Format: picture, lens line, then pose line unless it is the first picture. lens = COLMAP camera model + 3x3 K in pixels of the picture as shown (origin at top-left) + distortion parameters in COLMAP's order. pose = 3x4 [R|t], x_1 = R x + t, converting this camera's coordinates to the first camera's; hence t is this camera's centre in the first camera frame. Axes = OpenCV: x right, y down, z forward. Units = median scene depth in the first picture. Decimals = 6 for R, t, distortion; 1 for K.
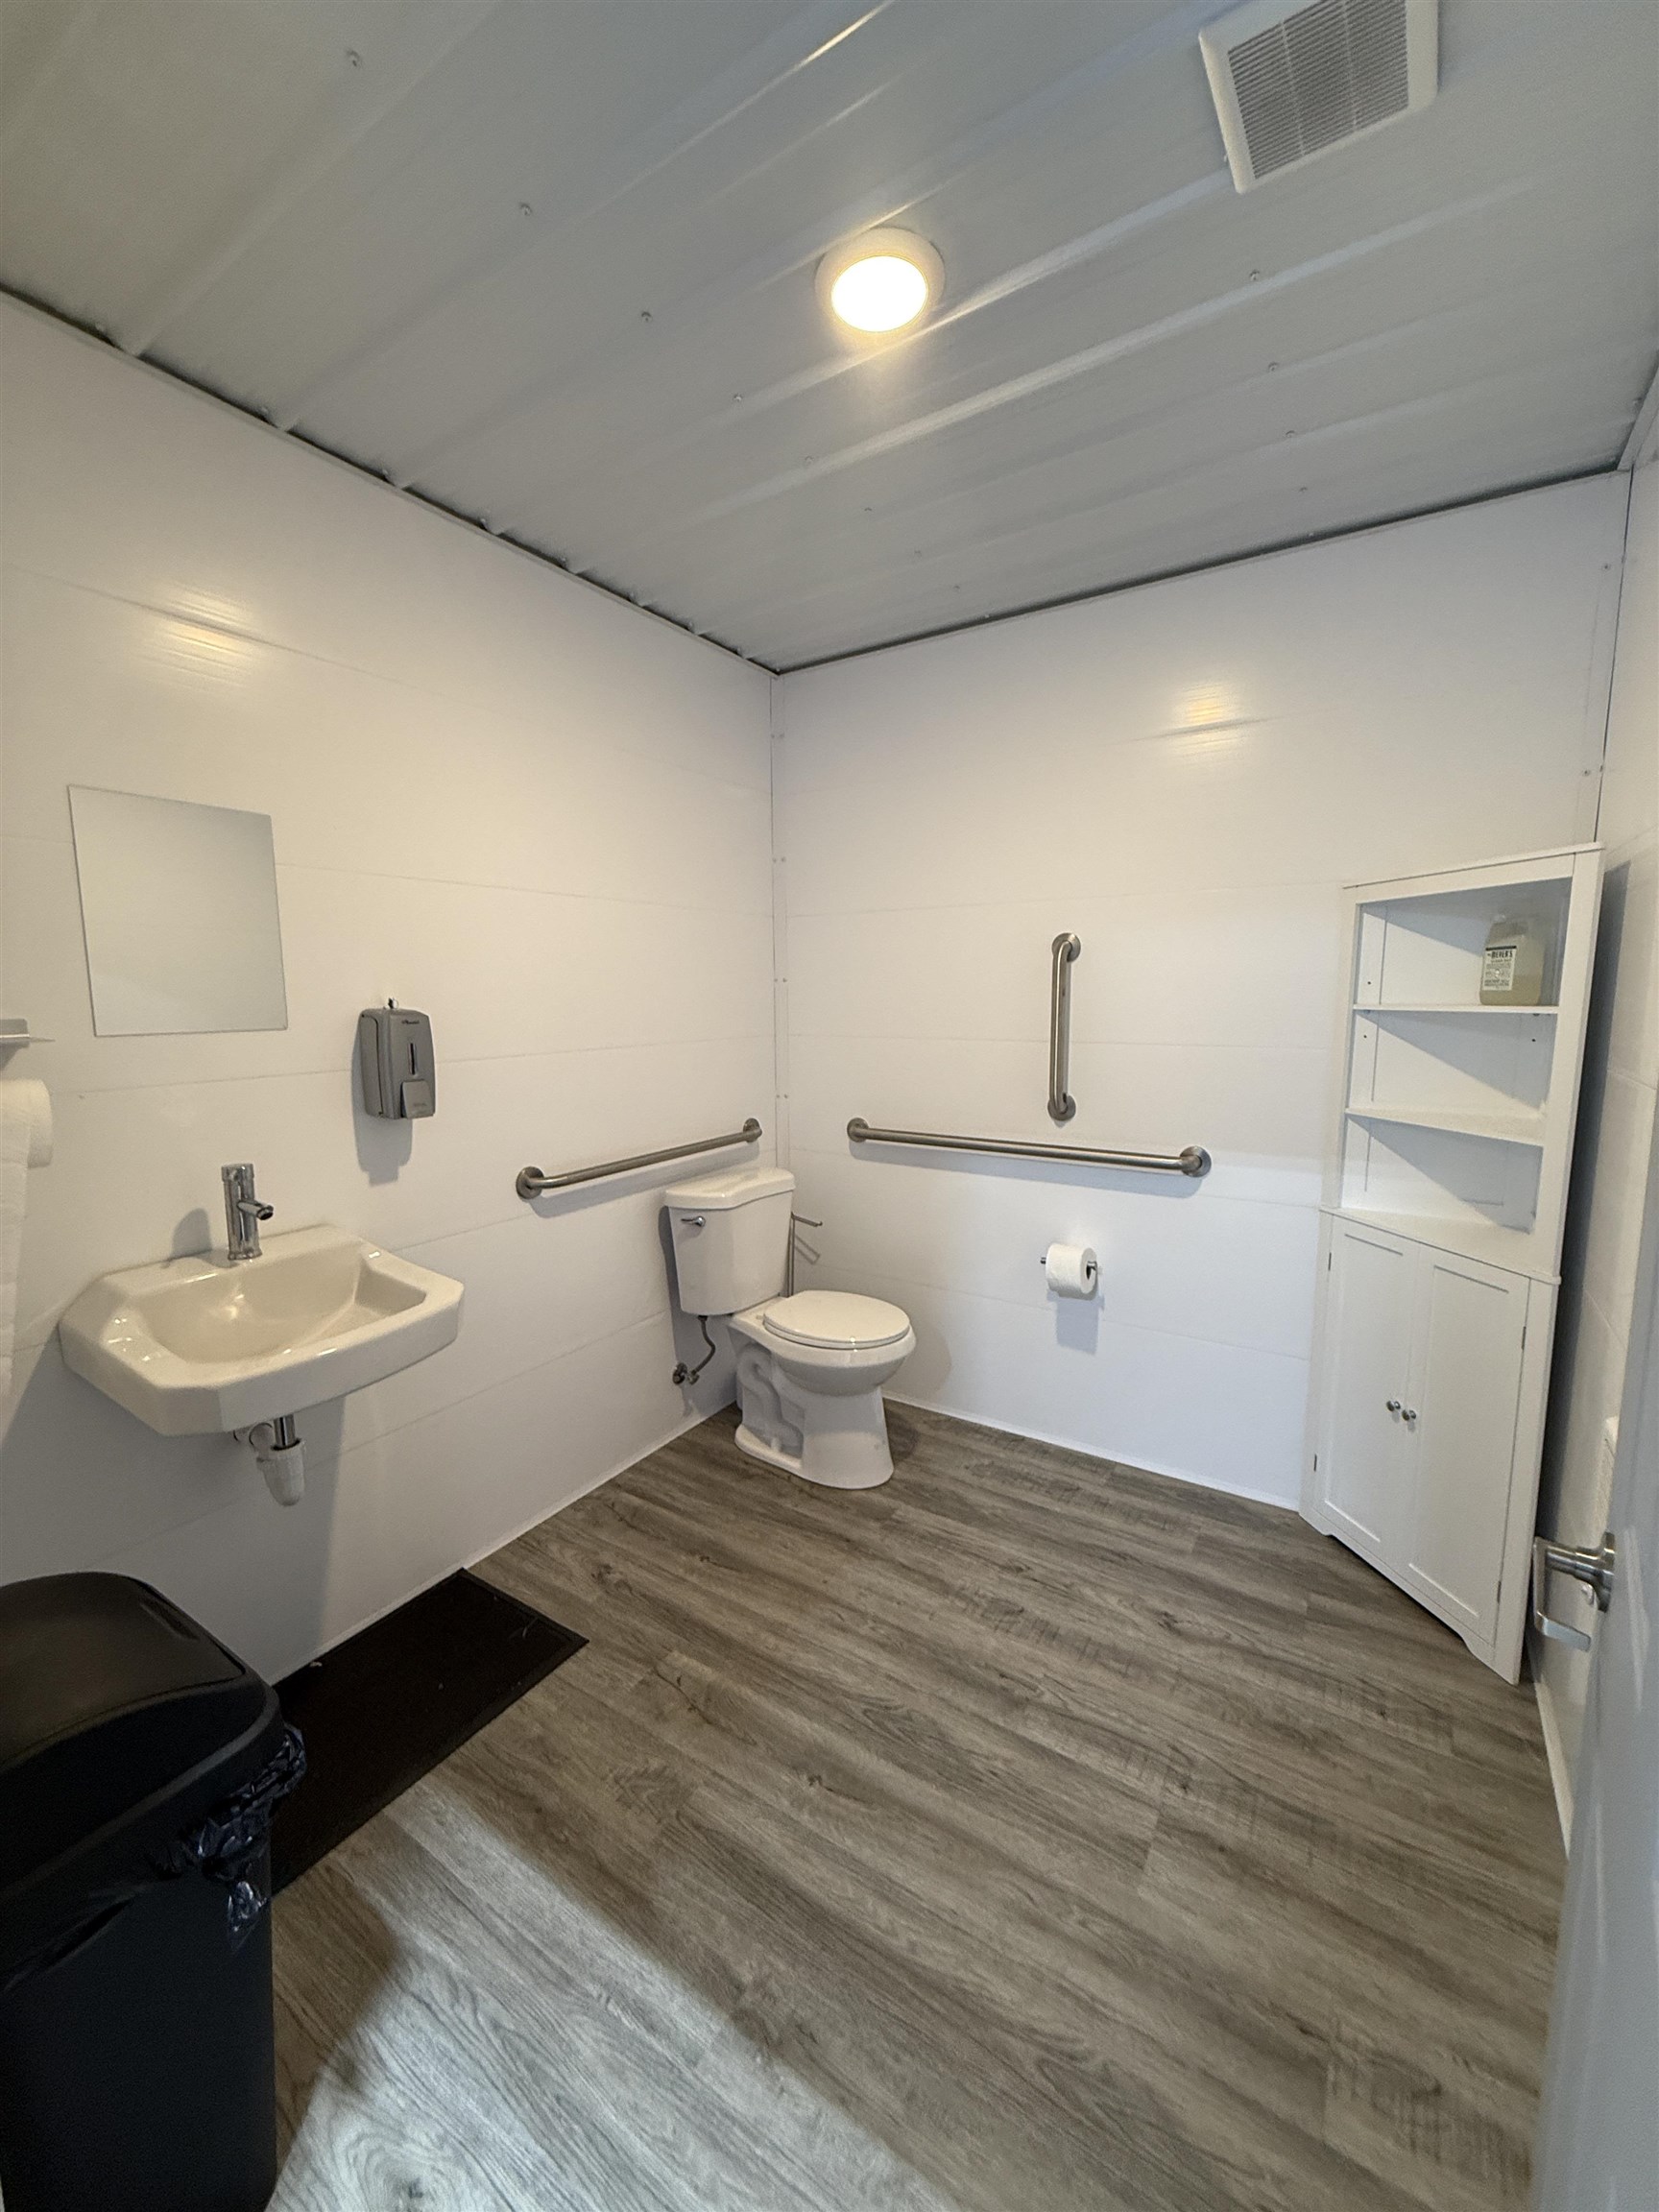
lens RADIAL K [[880.8, 0, 825.7], [0, 880.8, 1102.0], [0, 0, 1]] dist [-0.001157, 0.000663]
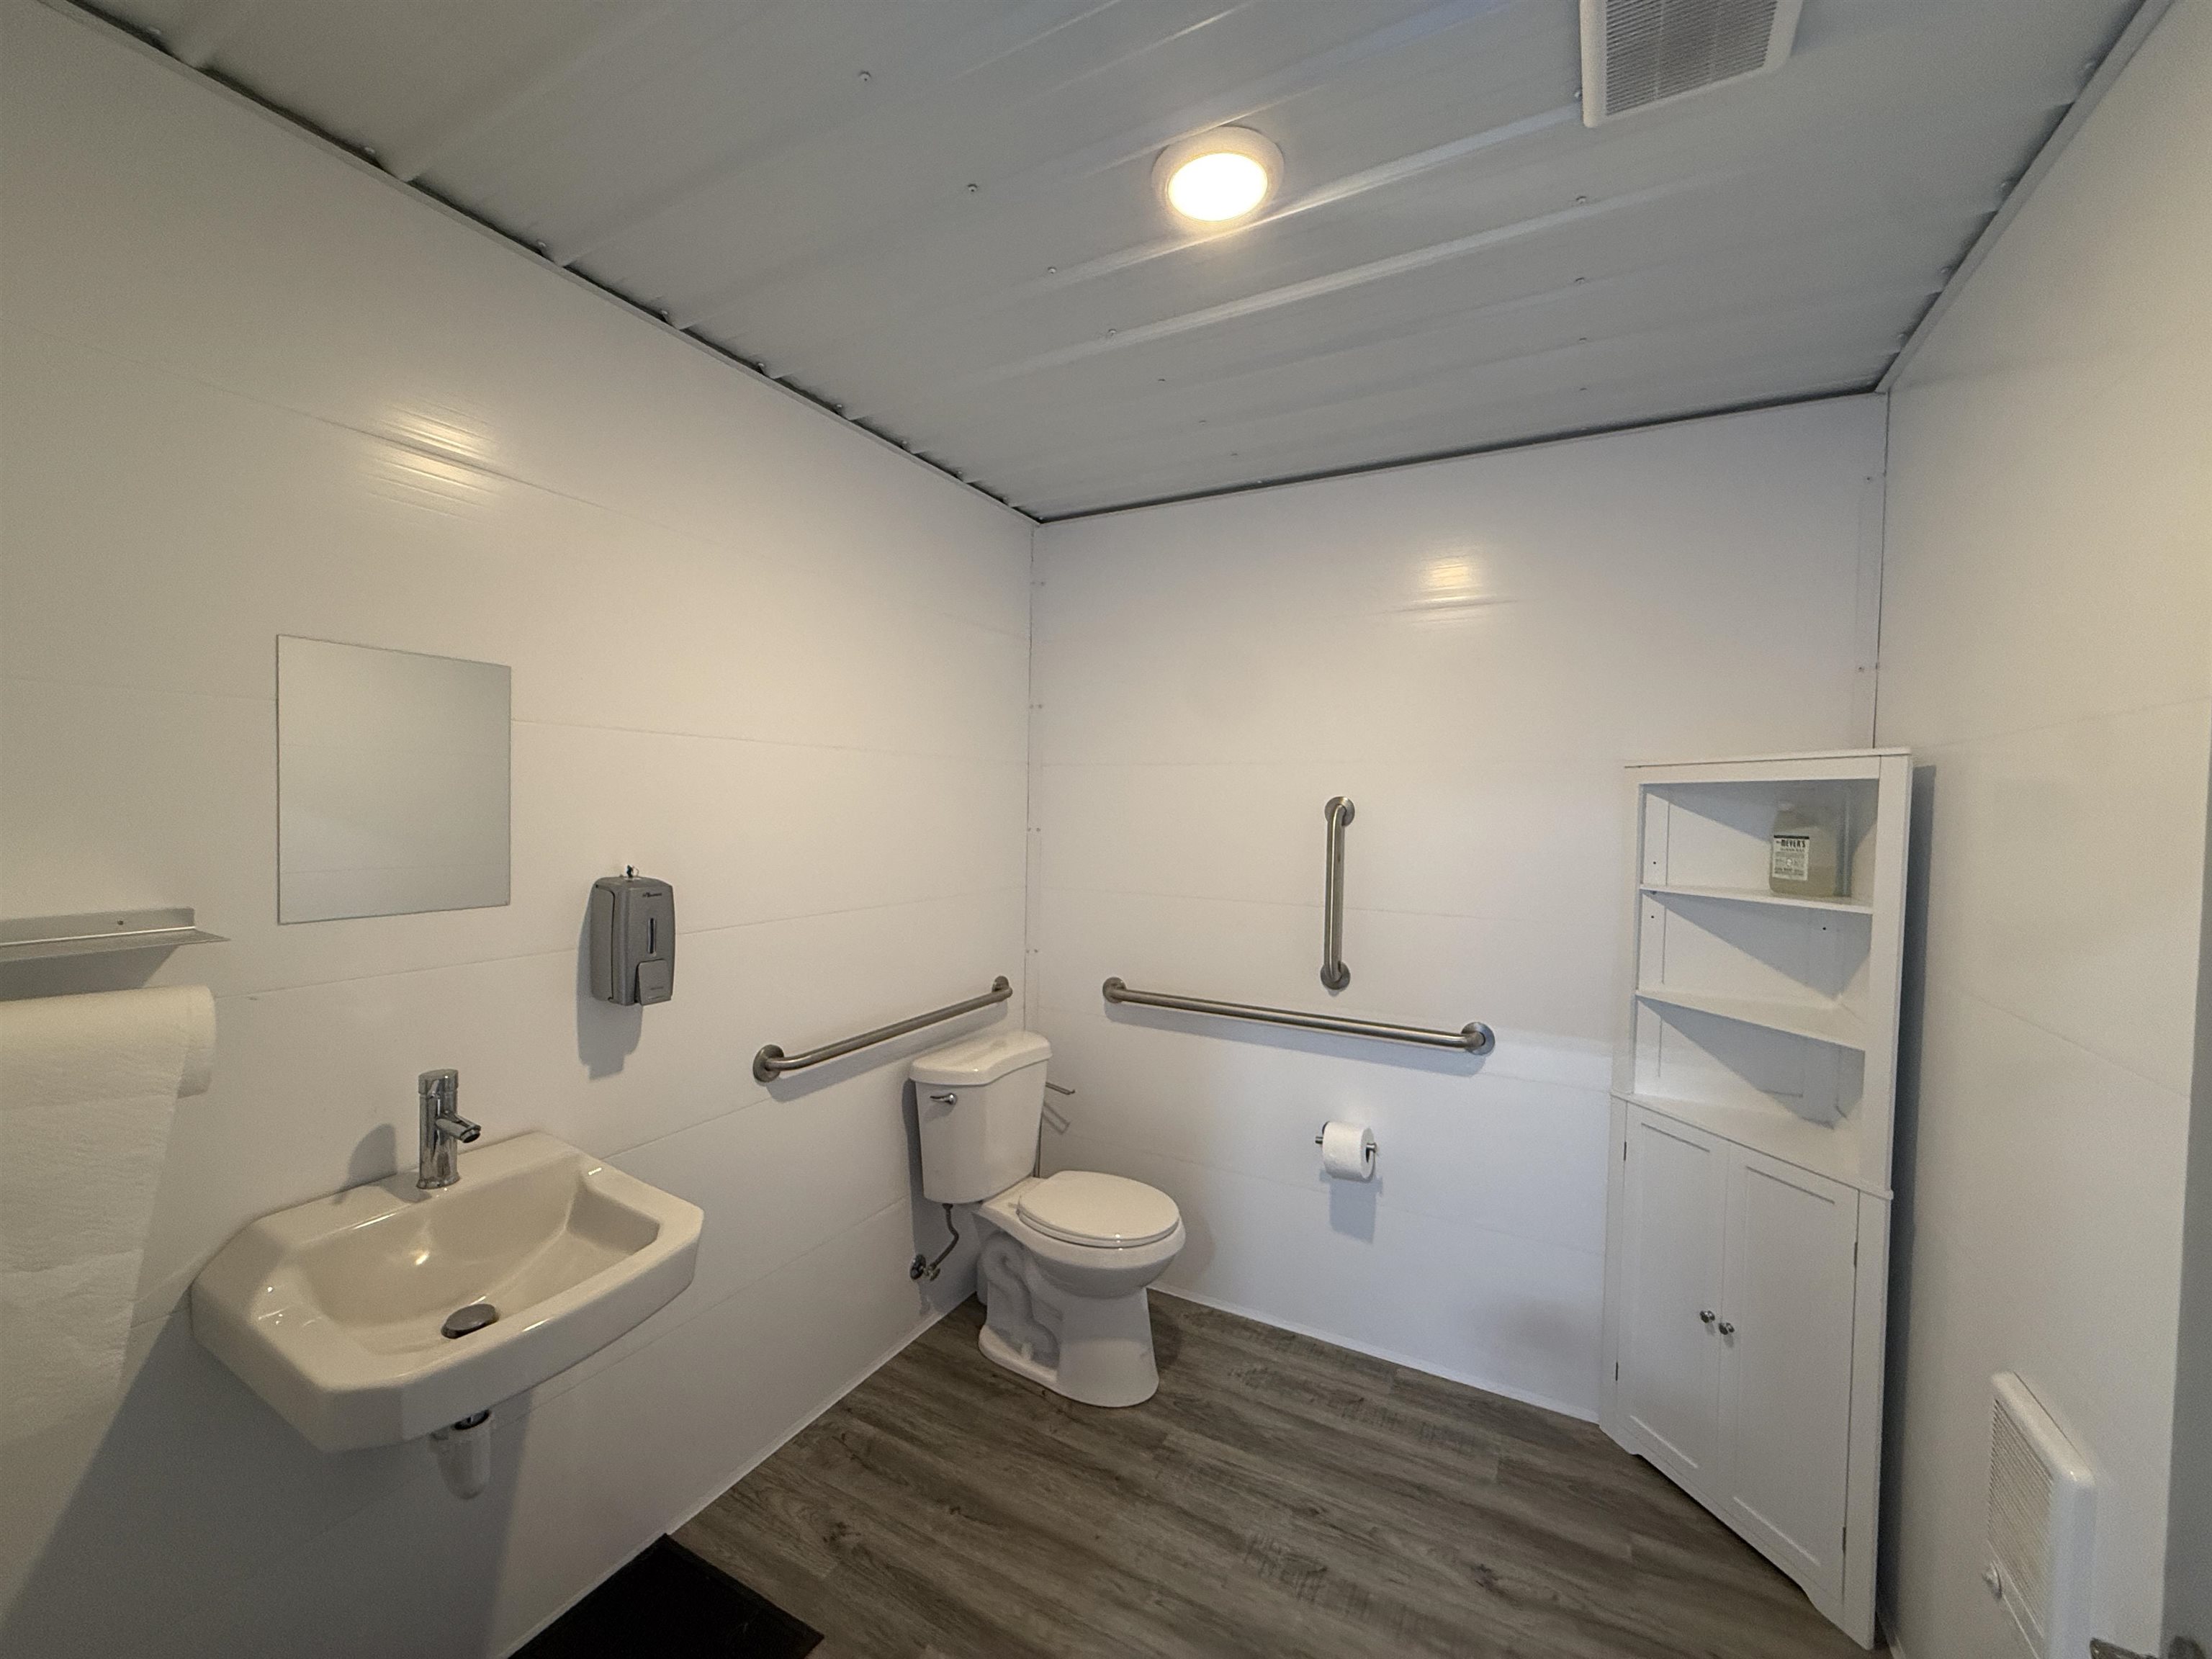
lens RADIAL K [[882.8, 0, 1100.7], [0, 882.8, 830.1], [0, 0, 1]] dist [-0.000254, 0.000143]
pose [[0.996459, 0.022732, 0.080947, -0.084367], [-0.014768, 0.995111, -0.097657, -0.066620], [-0.082771, 0.096116, 0.991923, 0.065243]]
